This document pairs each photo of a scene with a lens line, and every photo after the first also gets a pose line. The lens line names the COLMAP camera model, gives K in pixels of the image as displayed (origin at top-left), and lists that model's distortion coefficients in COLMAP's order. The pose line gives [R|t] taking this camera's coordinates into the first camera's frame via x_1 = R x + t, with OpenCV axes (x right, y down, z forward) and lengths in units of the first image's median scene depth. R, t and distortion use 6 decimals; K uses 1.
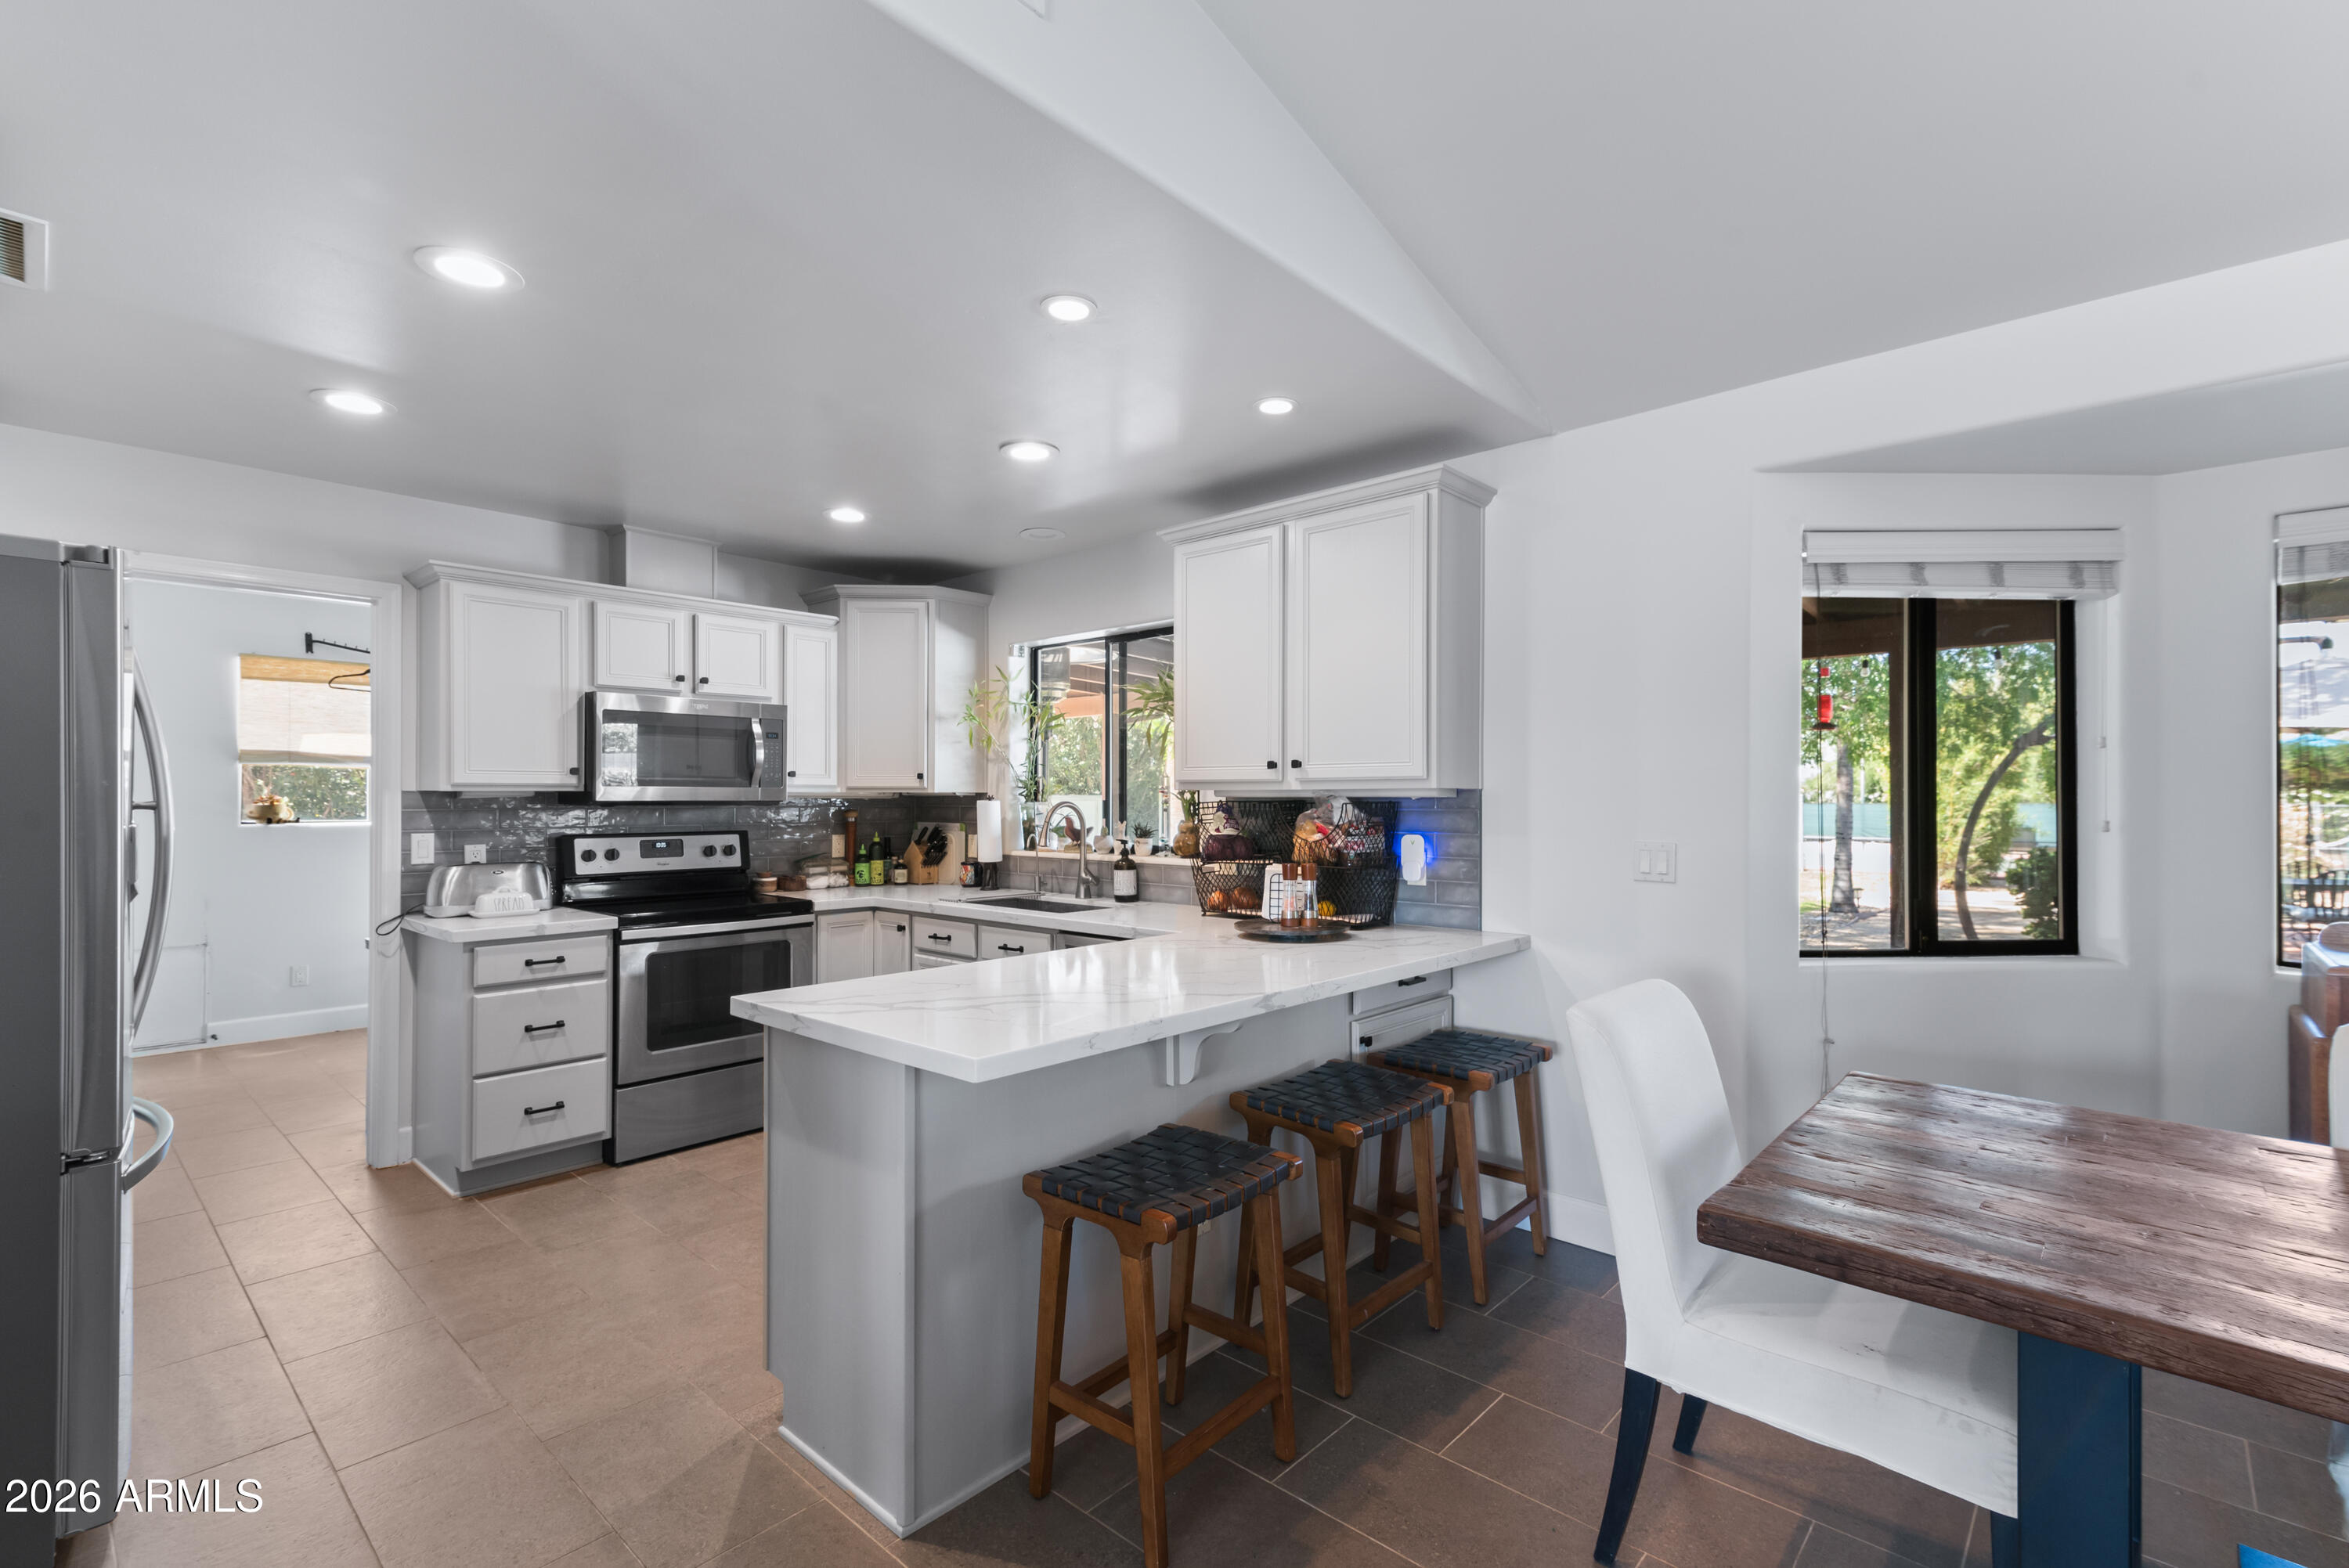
lens RADIAL K [[1034.2, 0, 1180.3], [0, 1034.2, 797.4], [0, 0, 1]] dist [0.022455, -0.007430]
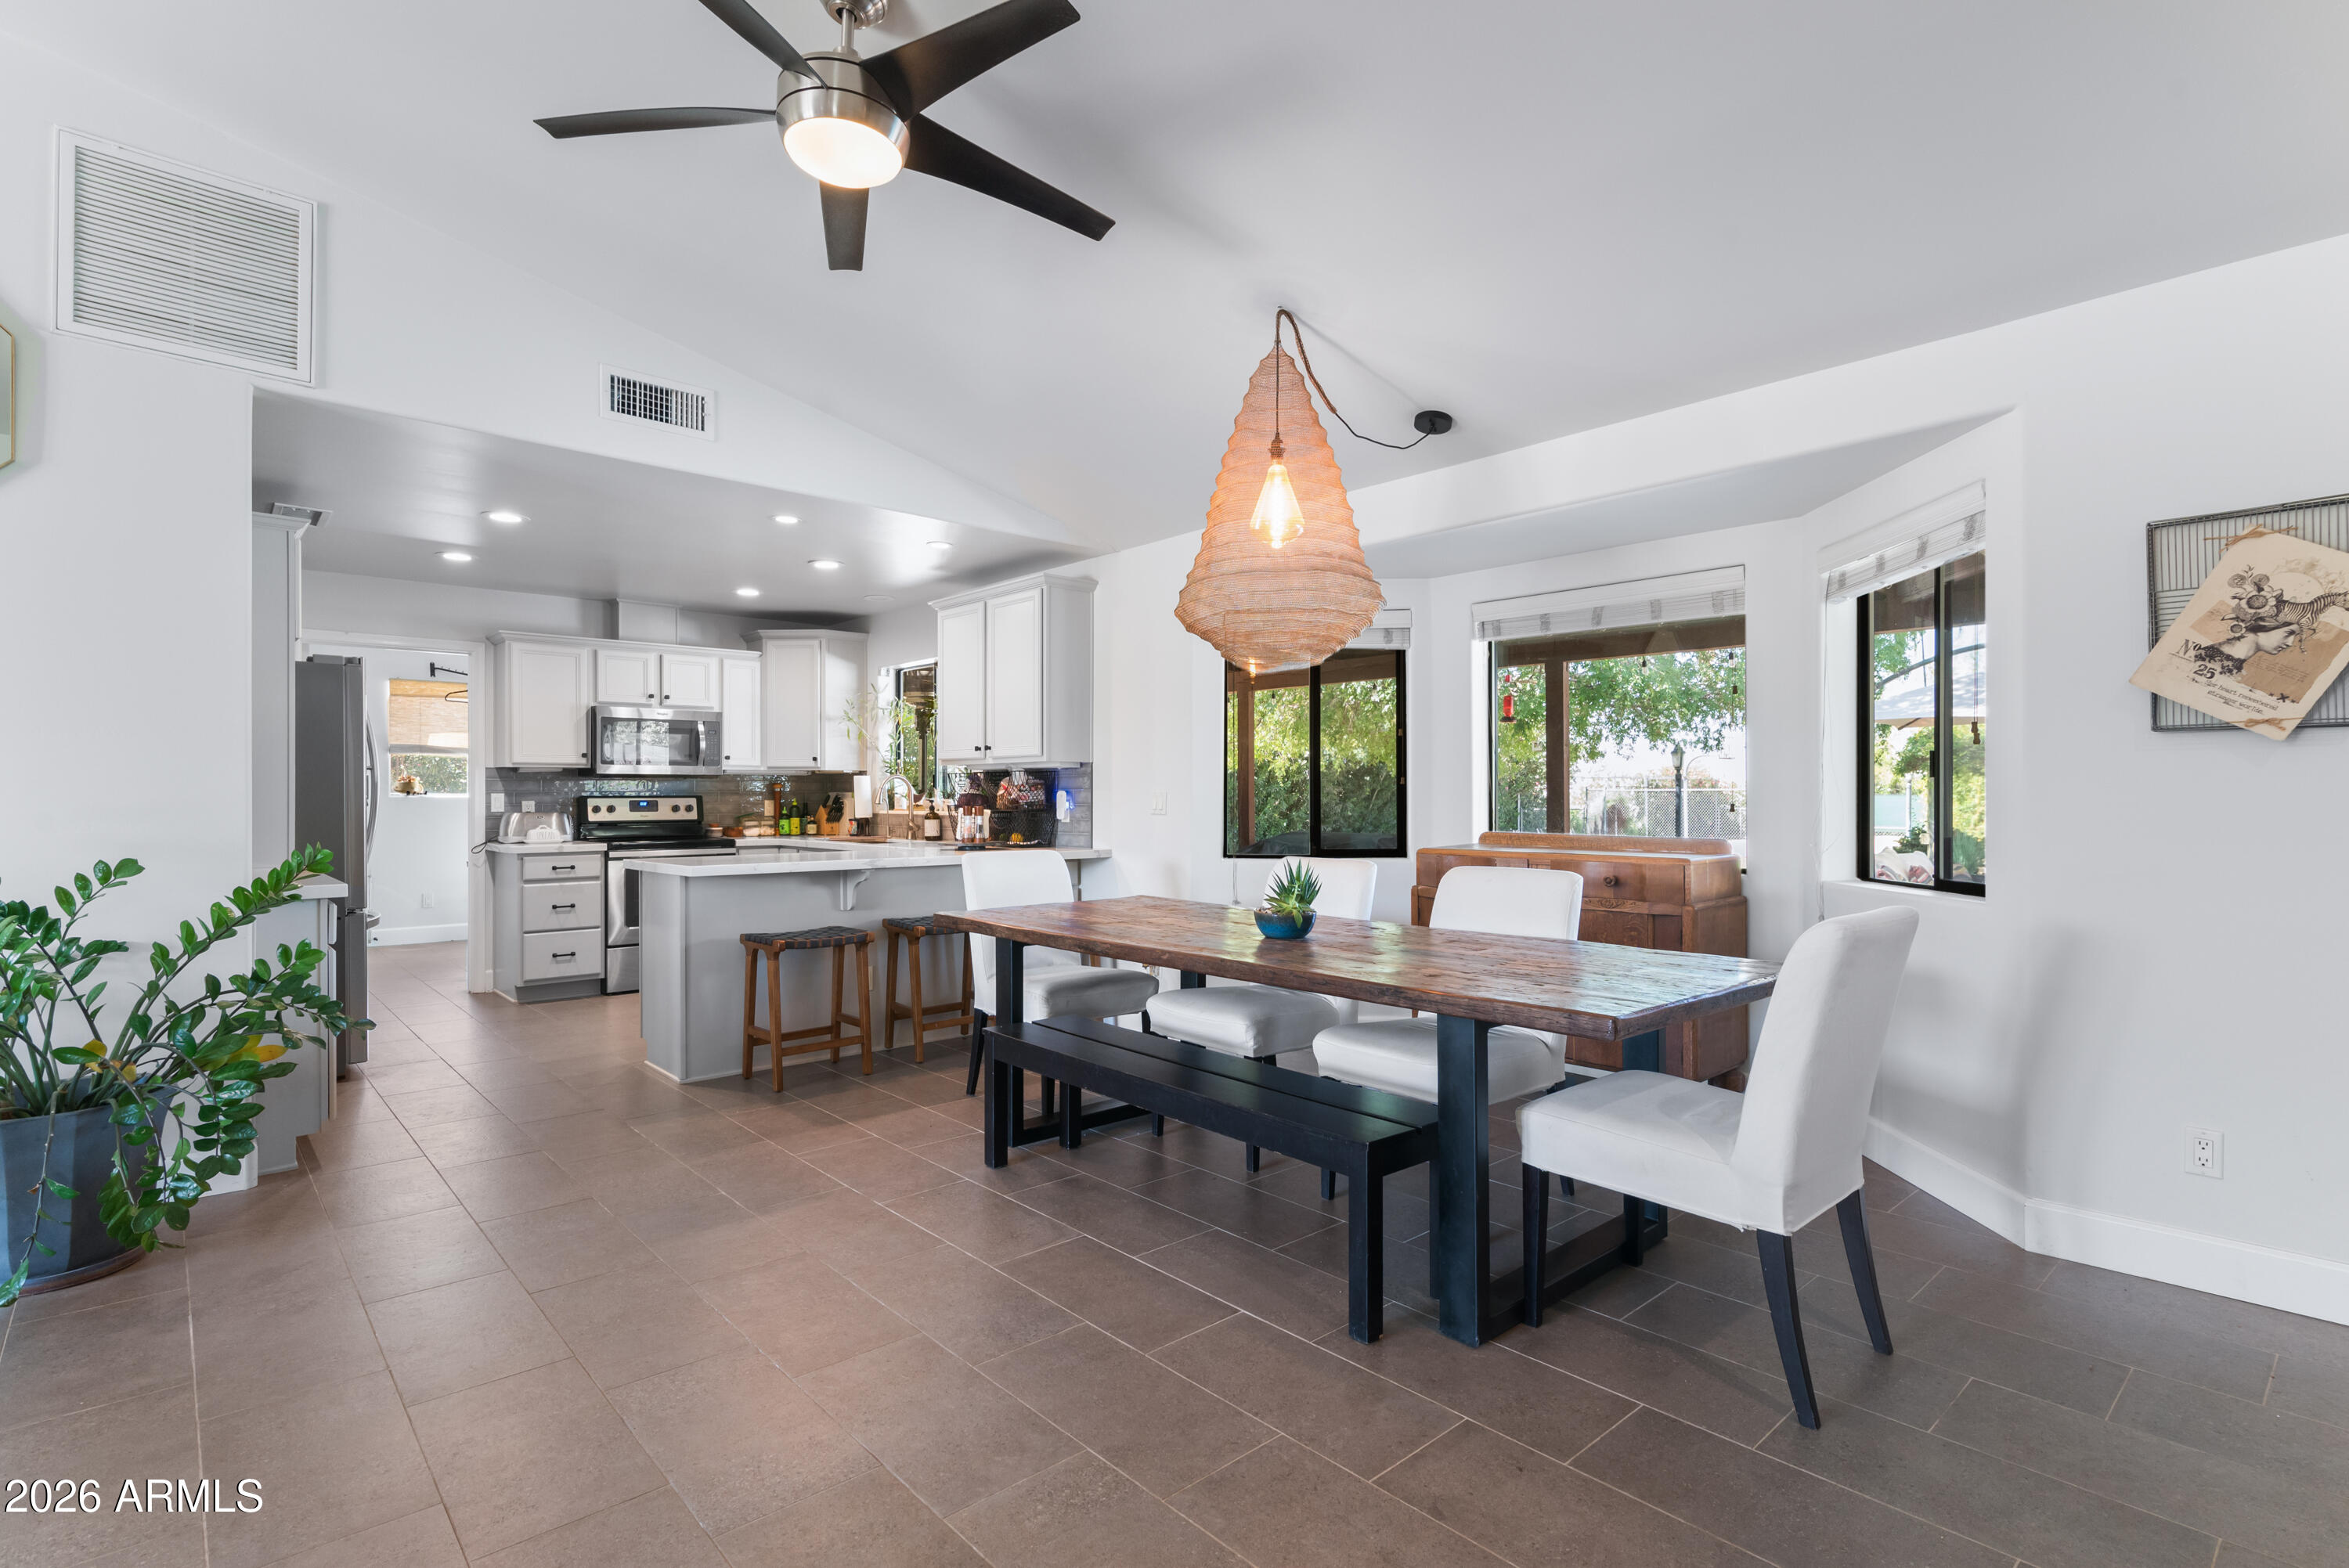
lens RADIAL K [[1100.7, 0, 1180.5], [0, 1100.7, 798.0], [0, 0, 1]] dist [0.001552, 0.000104]
pose [[0.995467, -0.000572, -0.095109, 0.461896], [0.001019, 0.999989, 0.004655, 0.031462], [0.095105, -0.004731, 0.995456, -0.565740]]
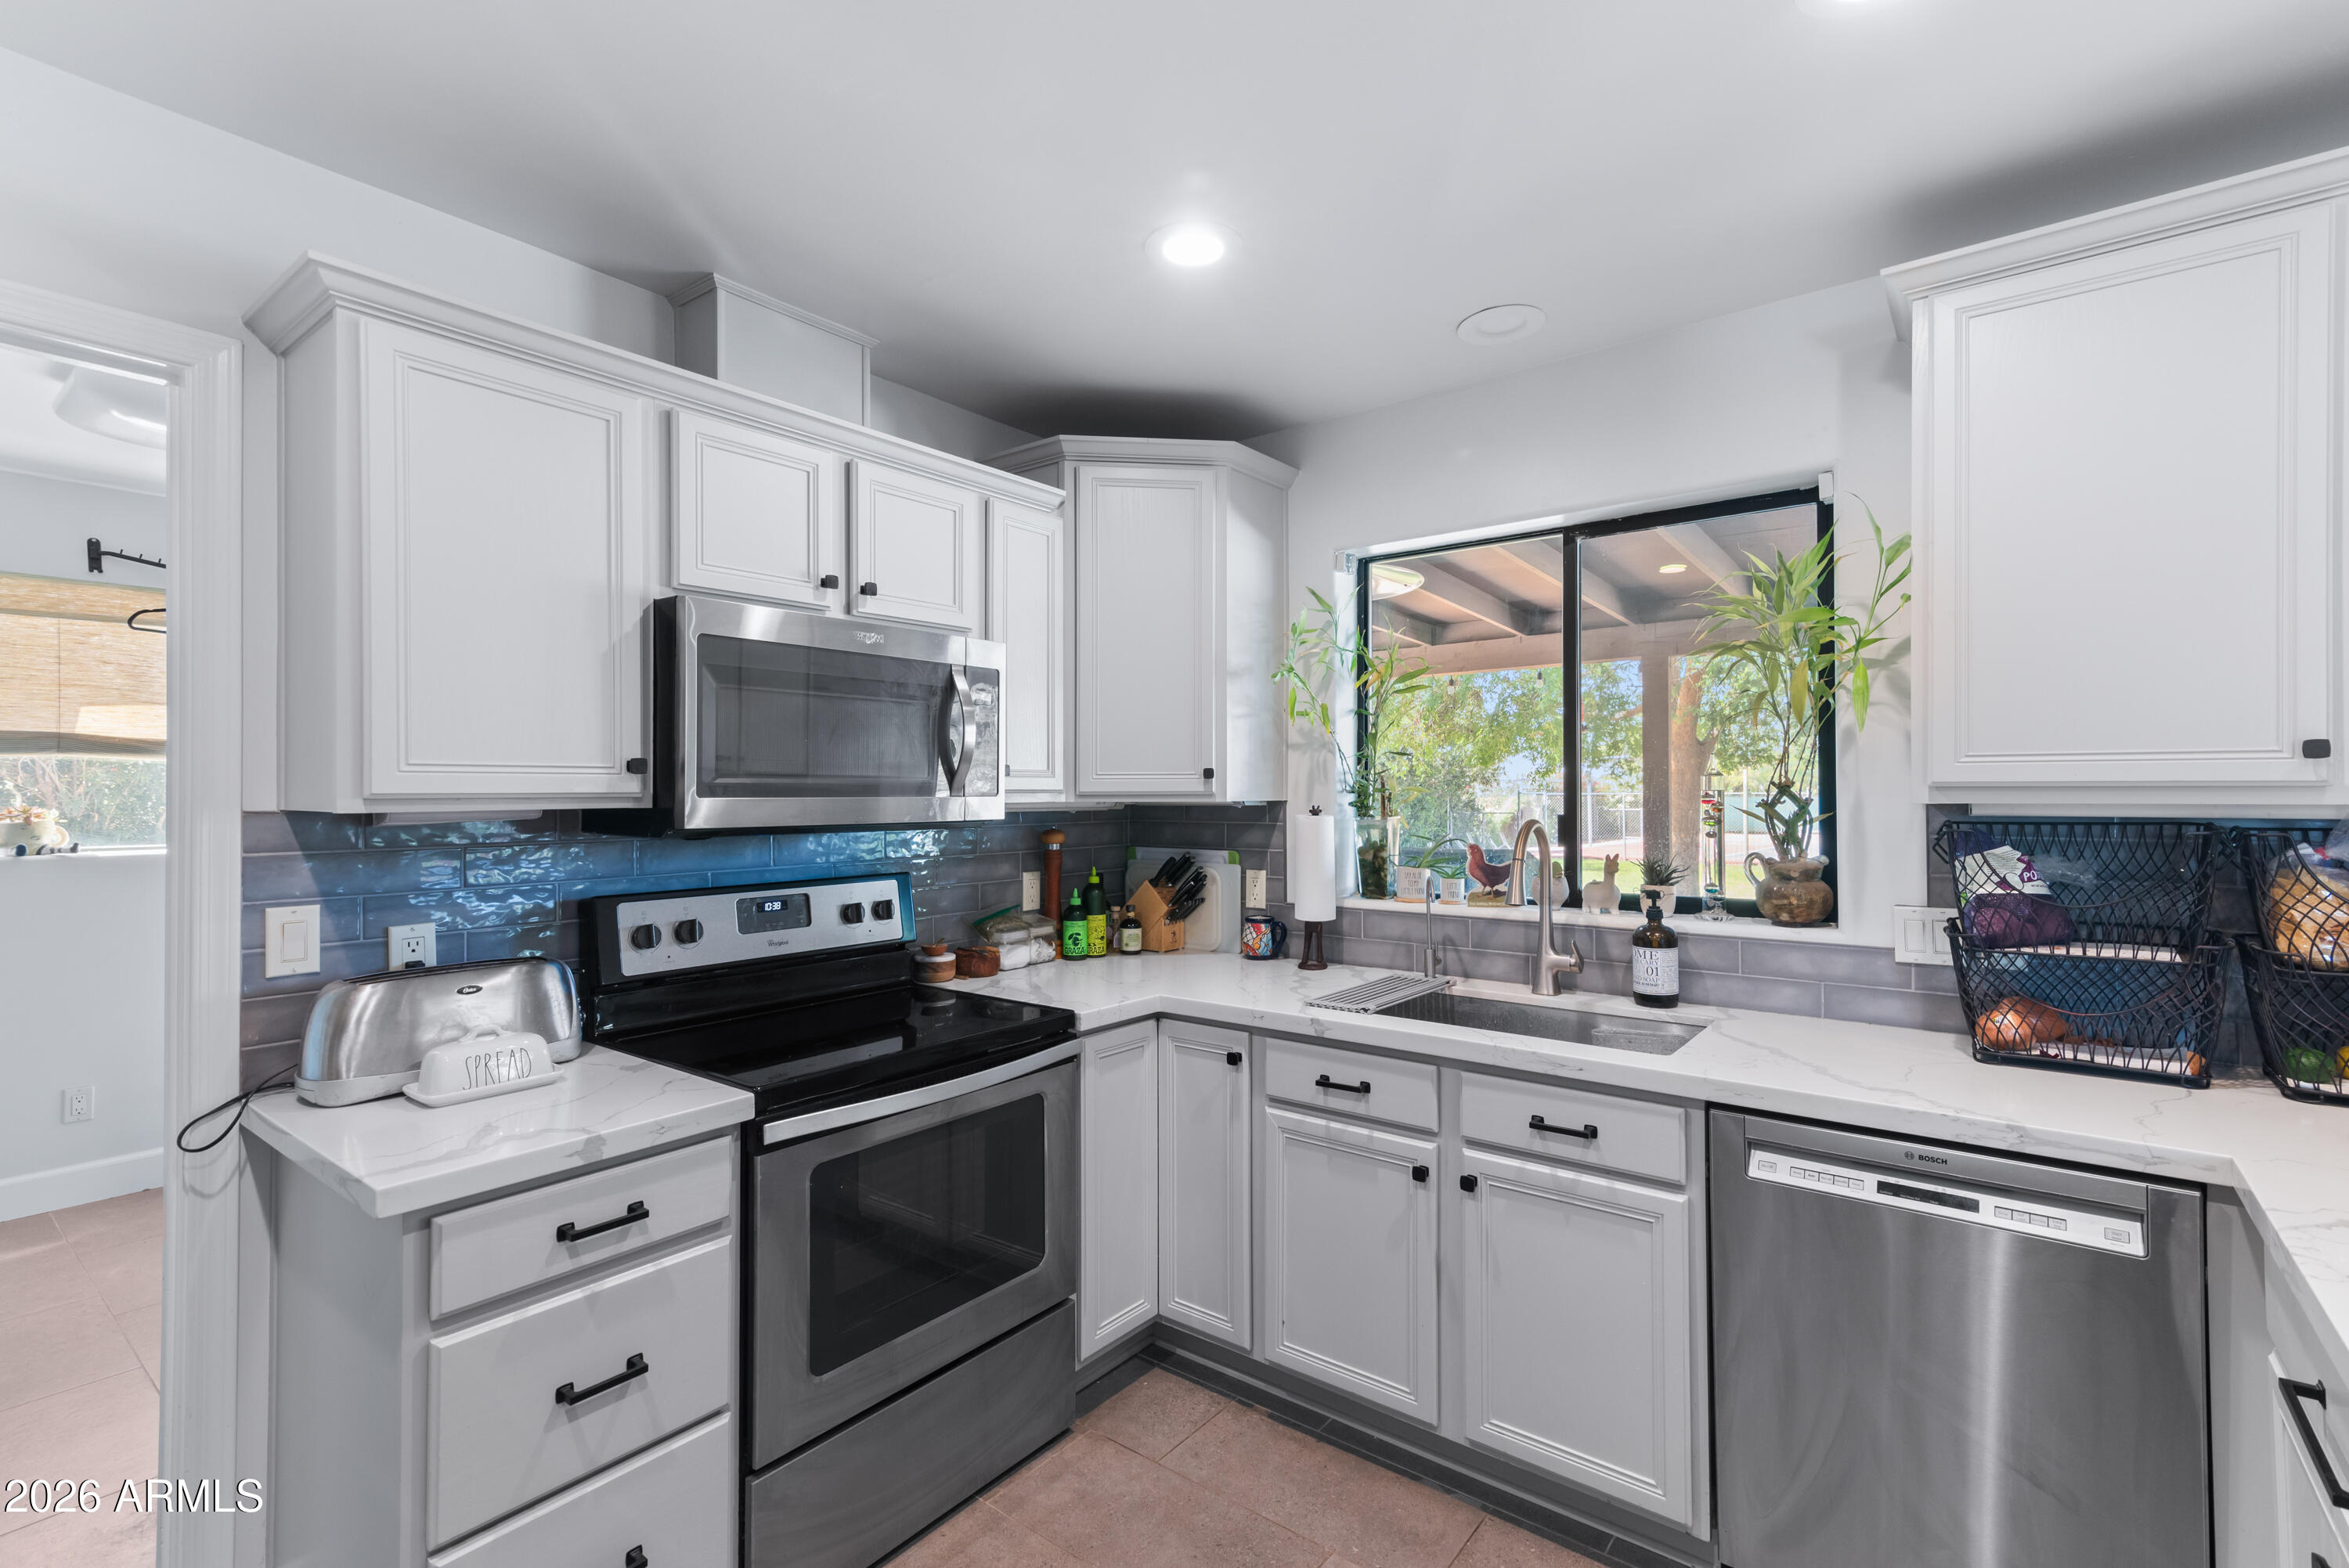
lens RADIAL K [[1050.4, 0, 1182.2], [0, 1050.4, 787.9], [0, 0, 1]] dist [0.010899, -0.000447]
pose [[0.997444, -0.003286, 0.071372, -0.341675], [0.003450, 0.999992, -0.002179, -0.012444], [-0.071364, 0.002420, 0.997447, 0.470688]]
